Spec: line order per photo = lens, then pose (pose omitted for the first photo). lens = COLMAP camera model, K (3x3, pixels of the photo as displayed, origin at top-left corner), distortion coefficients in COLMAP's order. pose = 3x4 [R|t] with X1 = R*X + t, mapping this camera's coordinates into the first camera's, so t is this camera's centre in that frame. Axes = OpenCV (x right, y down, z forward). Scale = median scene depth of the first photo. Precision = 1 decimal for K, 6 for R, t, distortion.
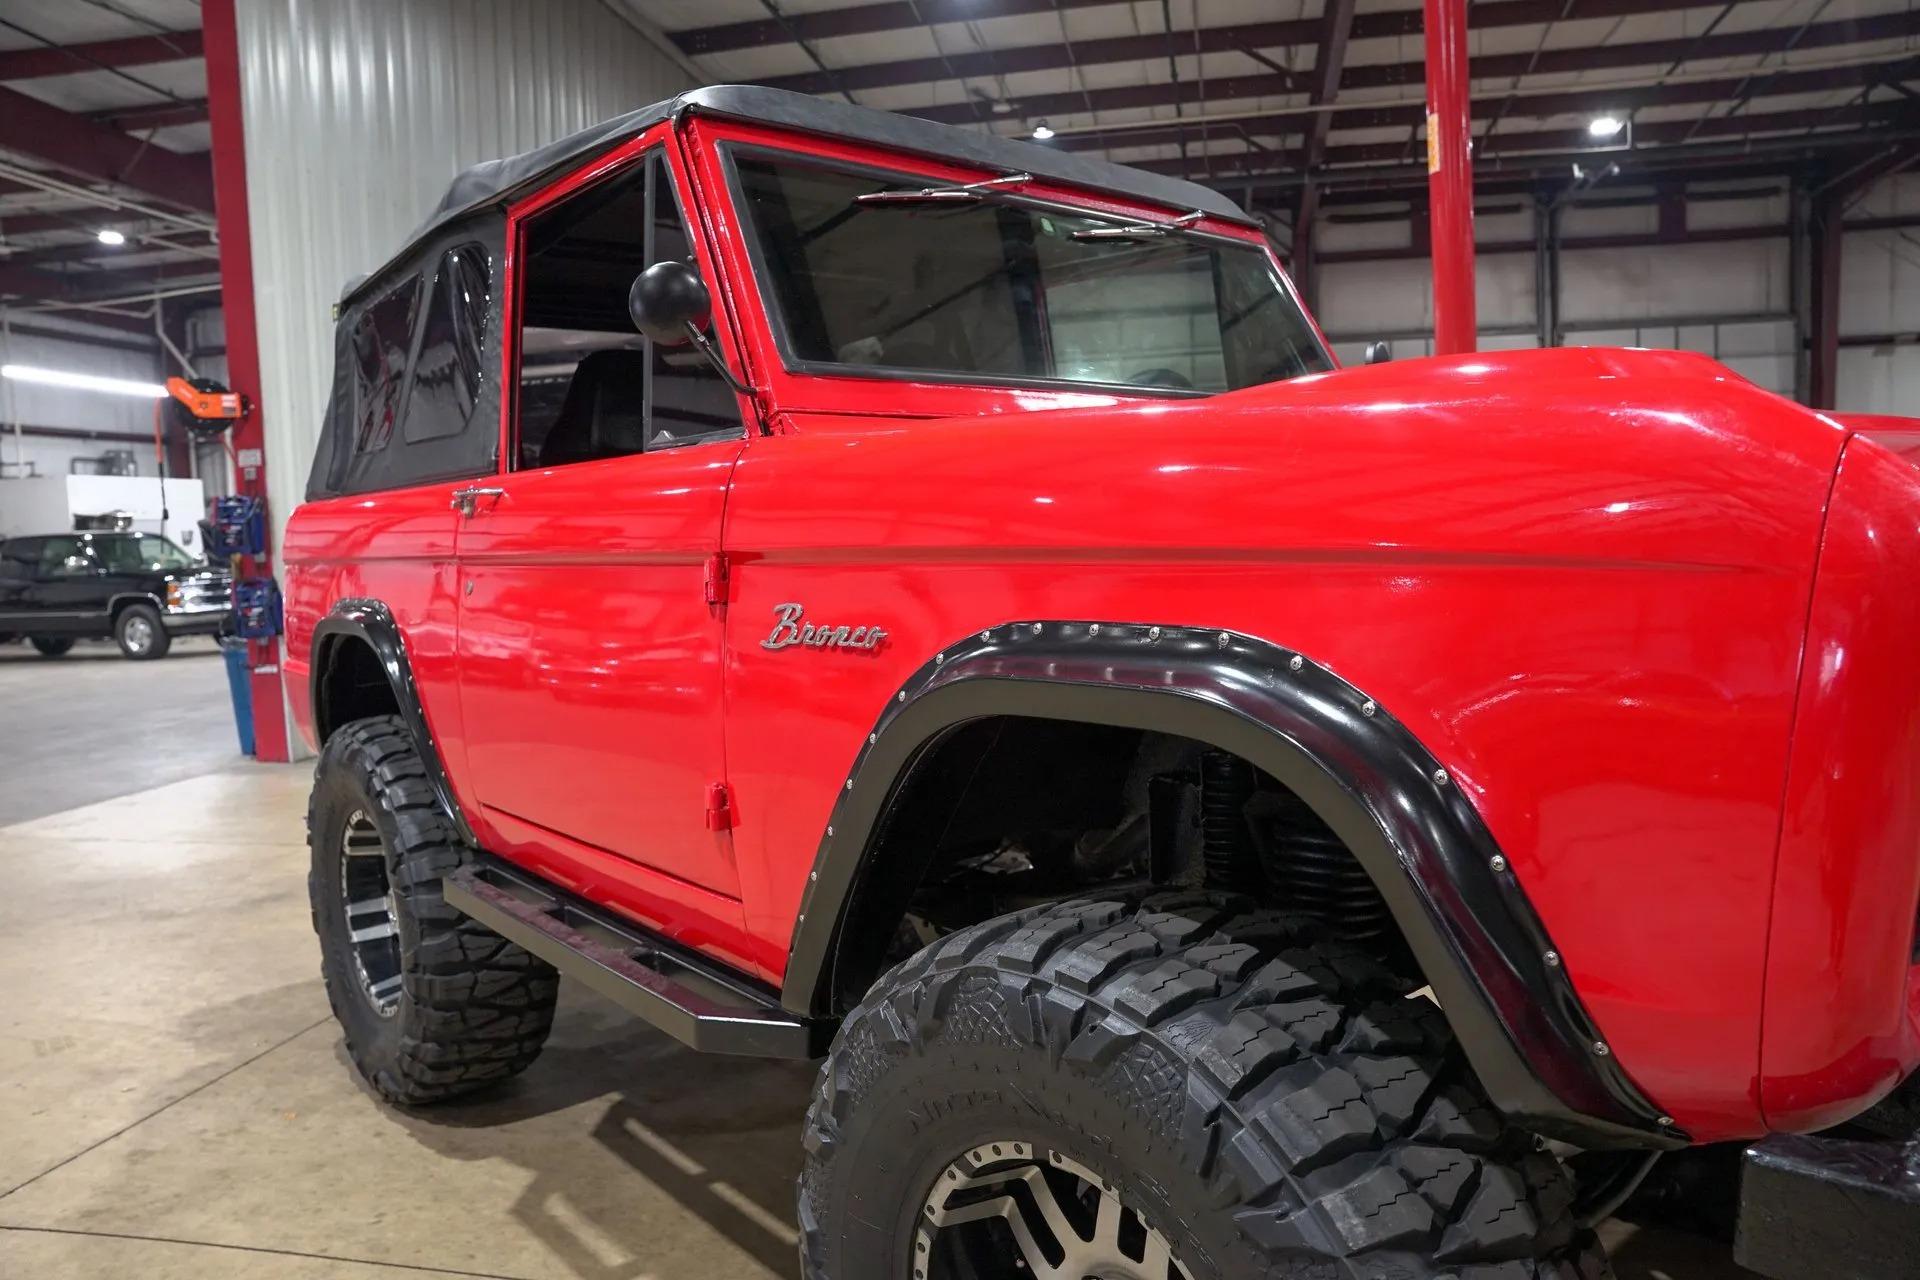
lens RADIAL K [[1312.3, 0, 965.7], [0, 1312.3, 642.9], [0, 0, 1]] dist [-0.144387, 0.114186]
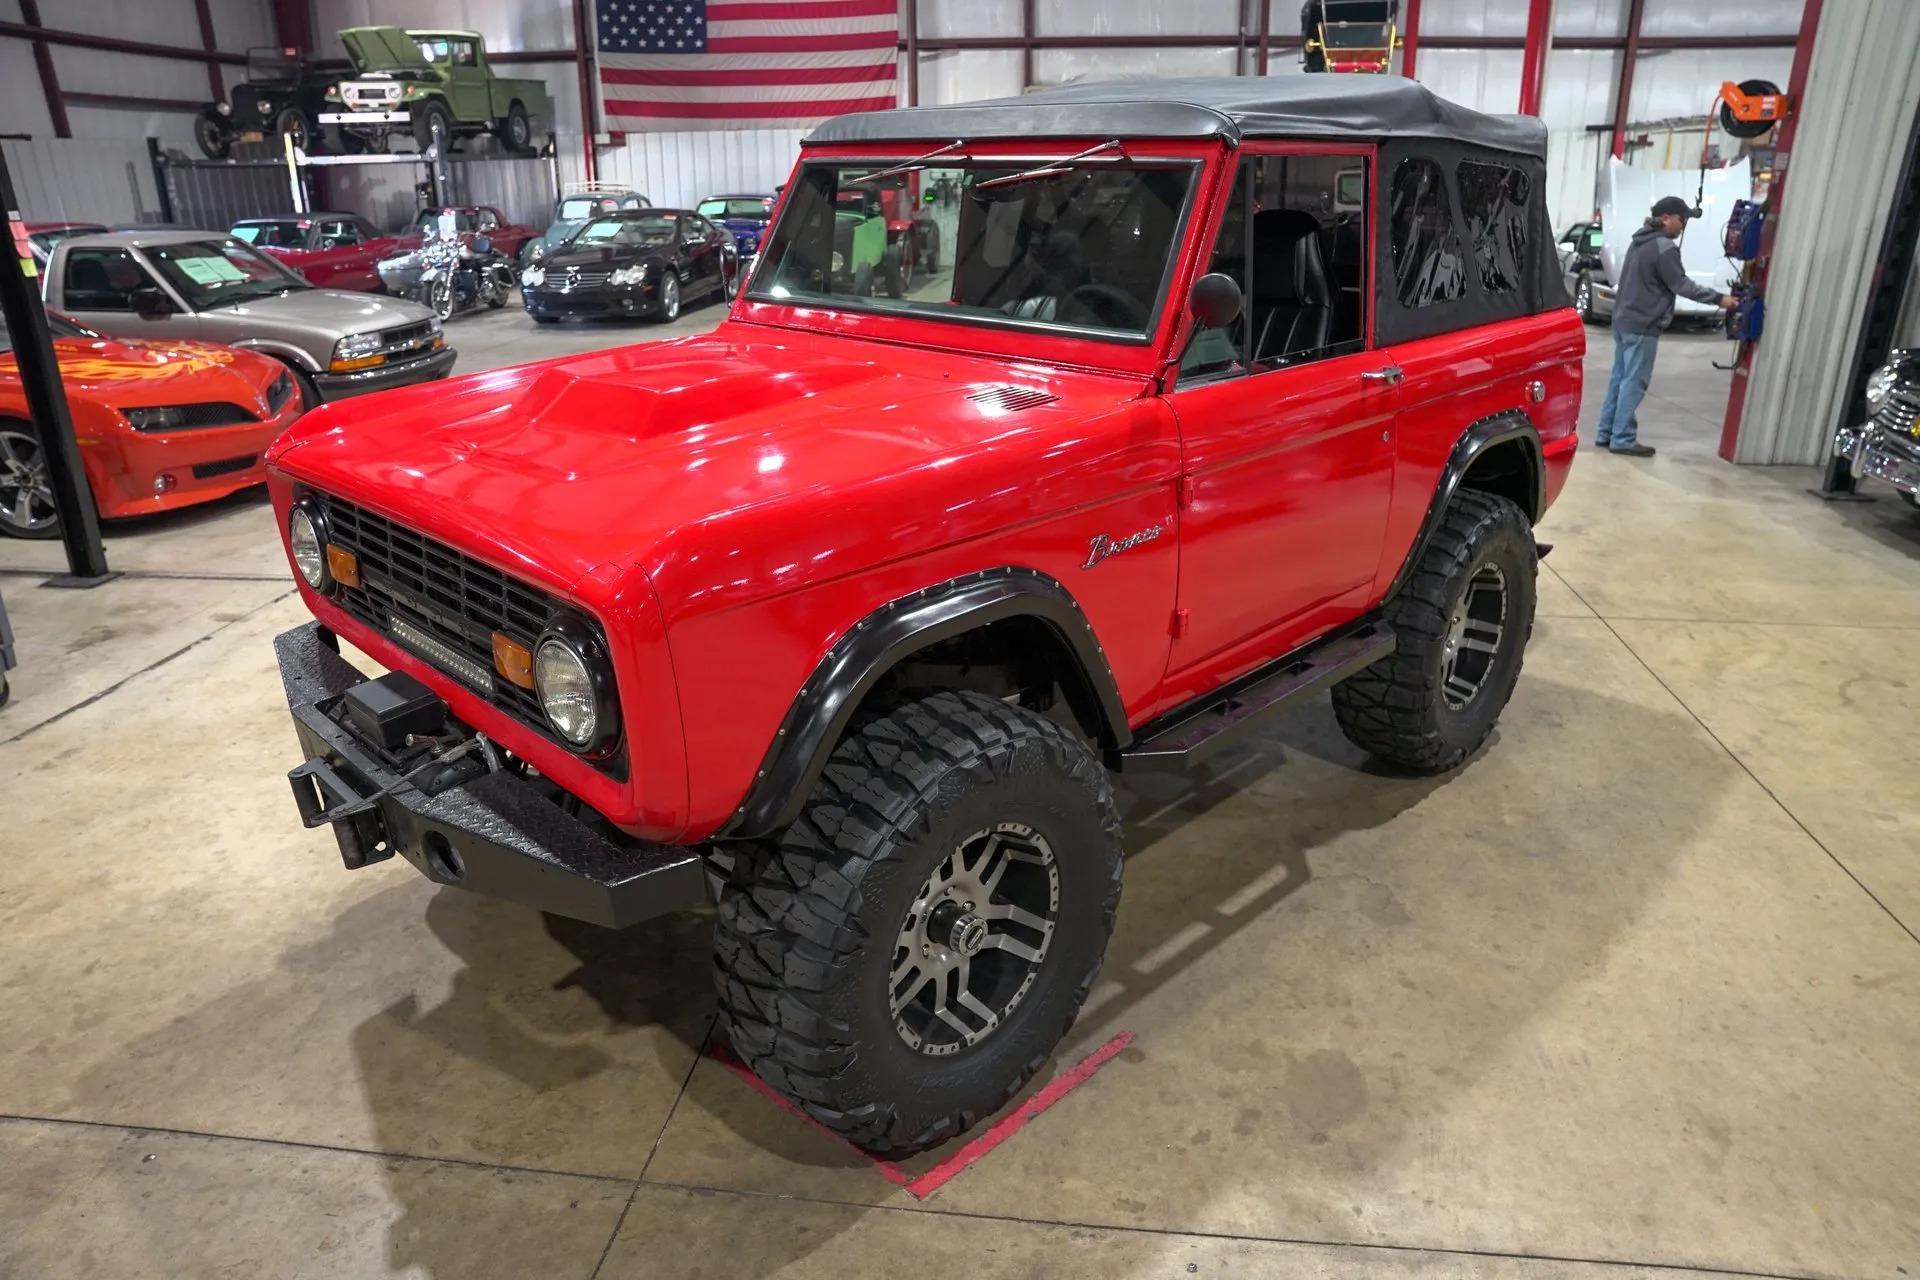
lens RADIAL K [[1312.3, 0, 965.7], [0, 1312.3, 642.9], [0, 0, 1]] dist [-0.144387, 0.114186]
pose [[0.075402, 0.384506, -0.920038, 1.286459], [-0.081270, 0.921965, 0.378651, -0.330343], [0.993836, 0.046220, 0.100767, 0.753755]]
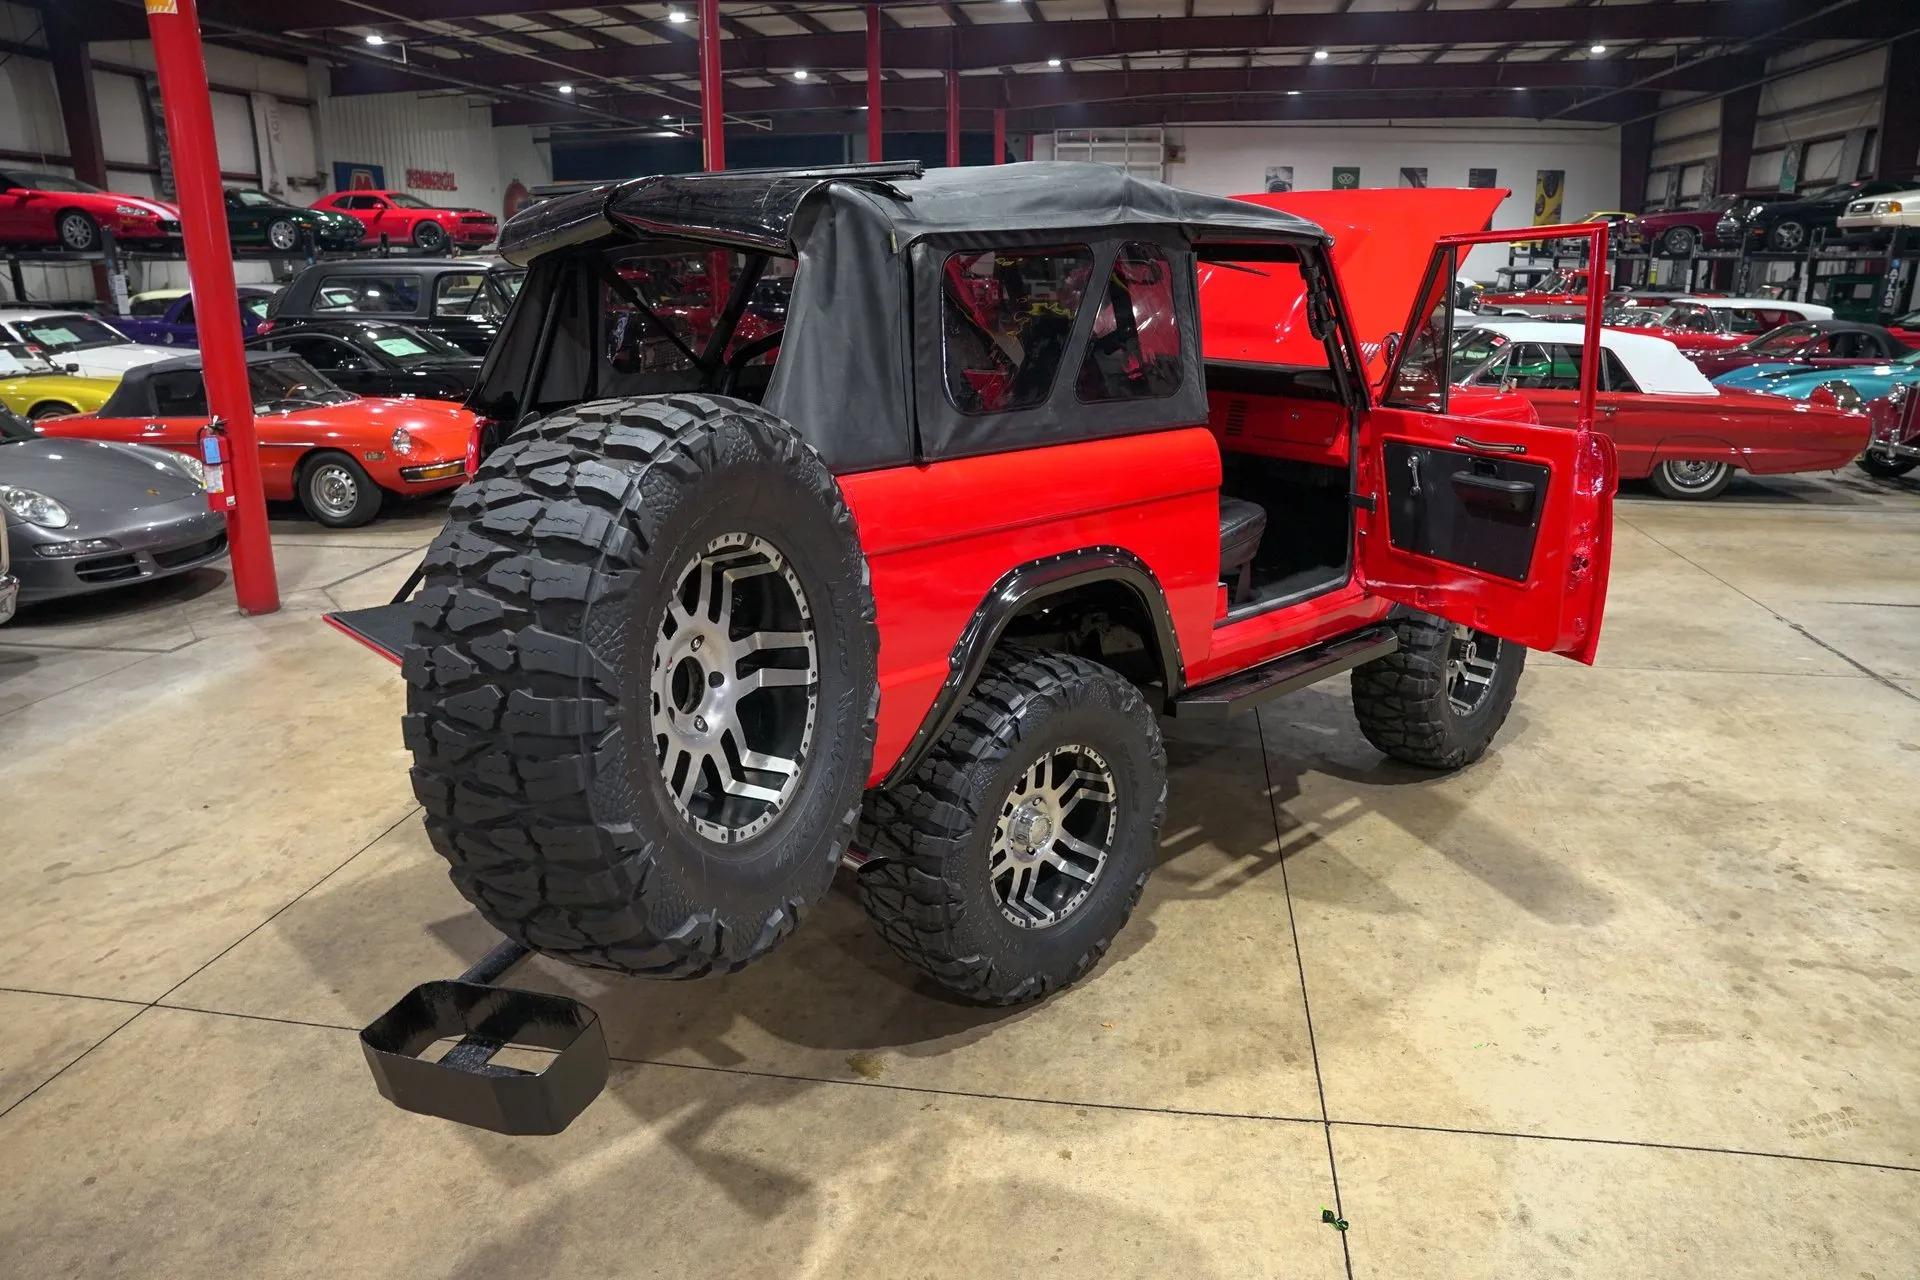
lens RADIAL K [[1312.3, 0, 965.7], [0, 1312.3, 642.9], [0, 0, 1]] dist [-0.144387, 0.114186]
pose [[-0.047341, -0.249011, 0.967343, -1.614595], [0.088559, 0.963569, 0.252373, -0.251923], [-0.994945, 0.097615, -0.023564, 1.172507]]
